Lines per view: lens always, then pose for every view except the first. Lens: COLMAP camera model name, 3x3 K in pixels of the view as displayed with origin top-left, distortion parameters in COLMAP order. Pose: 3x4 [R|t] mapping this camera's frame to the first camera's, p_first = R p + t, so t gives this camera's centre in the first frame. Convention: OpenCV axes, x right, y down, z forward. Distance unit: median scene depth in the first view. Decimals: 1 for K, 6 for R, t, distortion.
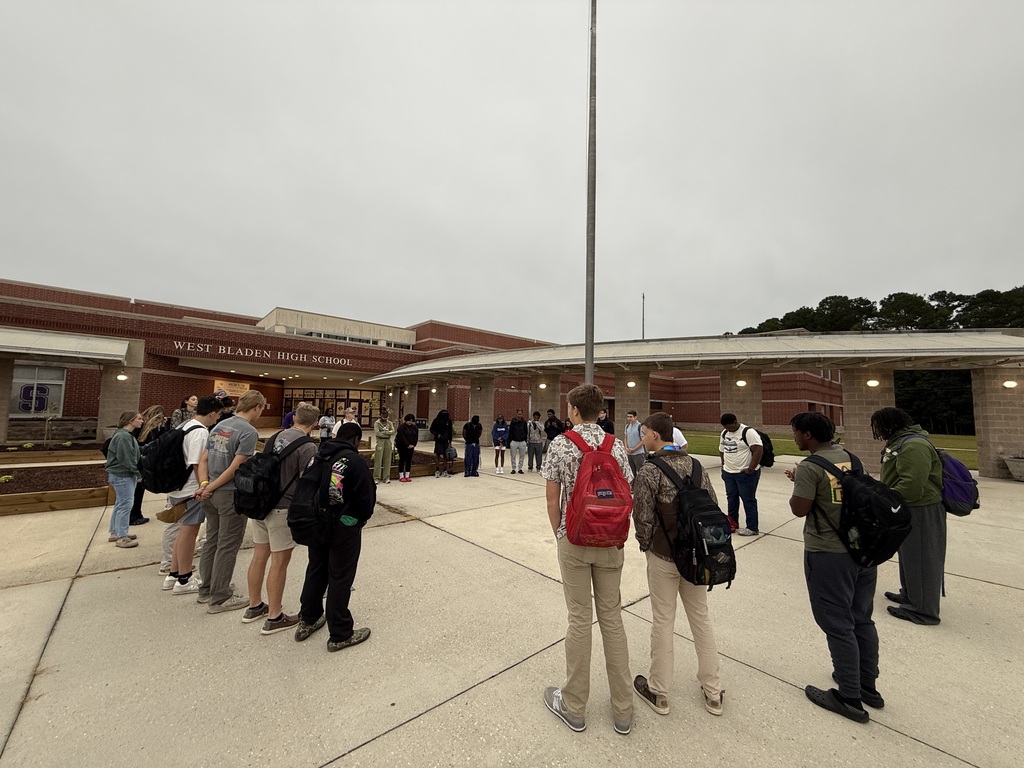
lens RADIAL K [[404.0, 0, 508.2], [0, 404.0, 384.1], [0, 0, 1]] dist [0.001584, 0.000246]
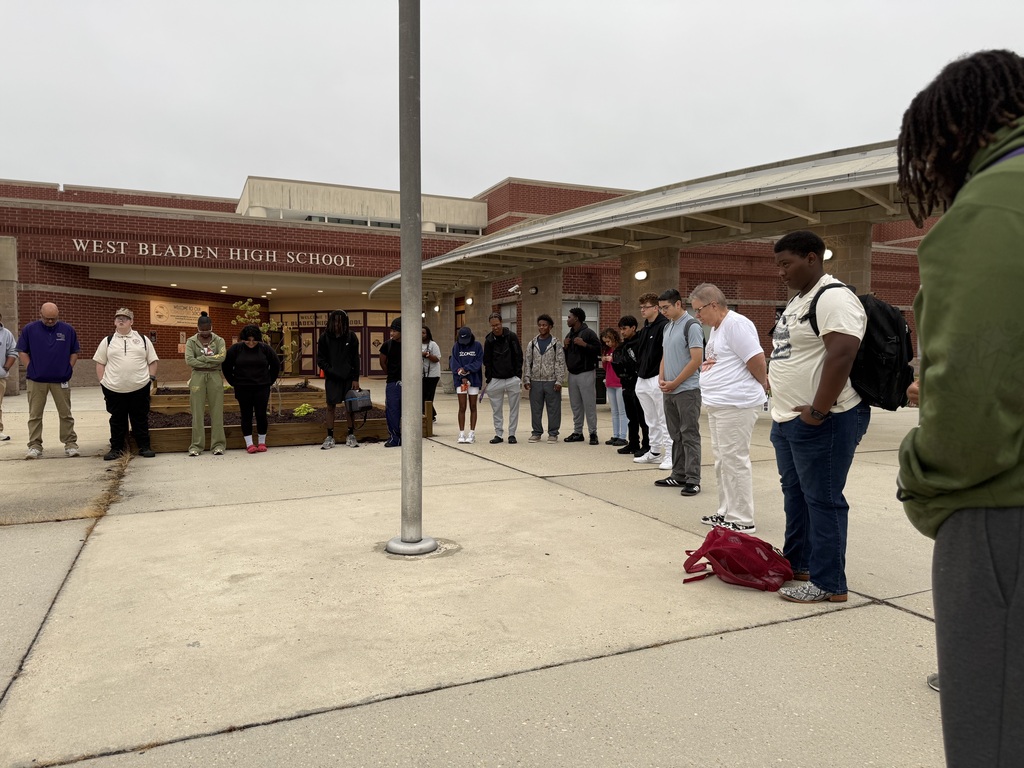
lens RADIAL K [[714.6, 0, 510.7], [0, 714.6, 394.4], [0, 0, 1]] dist [-0.002004, -0.005618]
pose [[0.962966, -0.007198, -0.269525, 0.151565], [0.040945, 0.991953, 0.119799, 0.034616], [0.266494, -0.126398, 0.955513, 0.107819]]
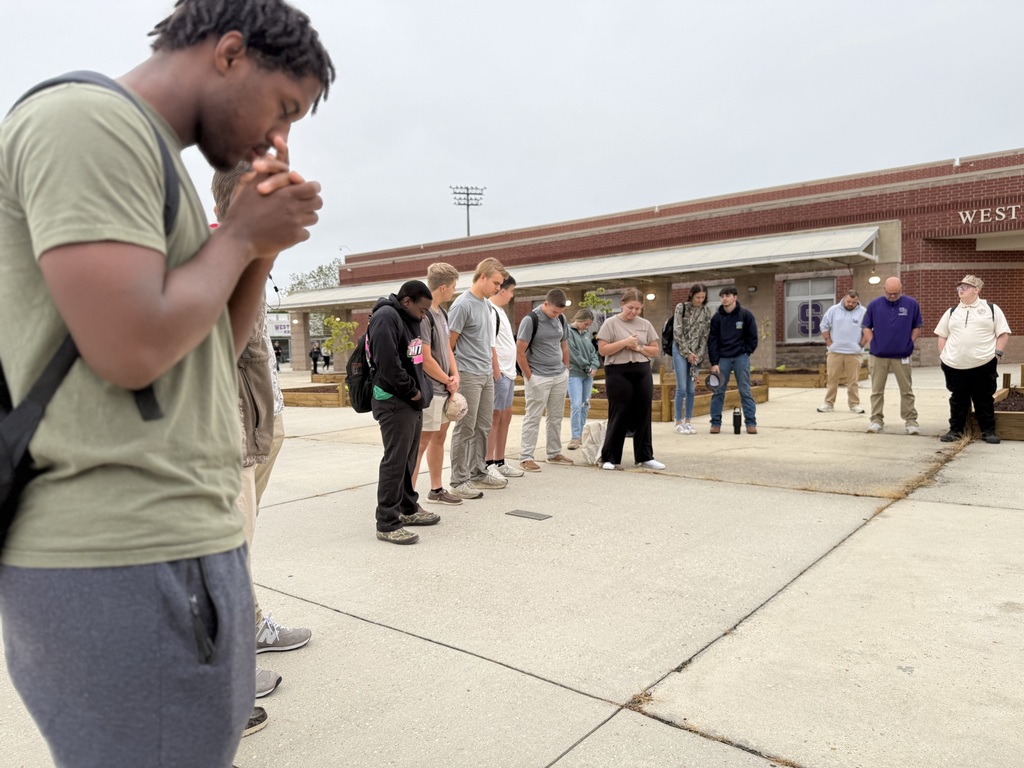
lens RADIAL K [[726.8, 0, 512.0], [0, 726.8, 384.0], [0, 0, 1]] dist [0.002094, -0.003475]
pose [[0.182270, 0.023223, -0.982974, 0.155892], [0.104234, 0.993631, 0.042803, 0.040714], [0.977708, -0.110261, 0.178689, 0.142808]]
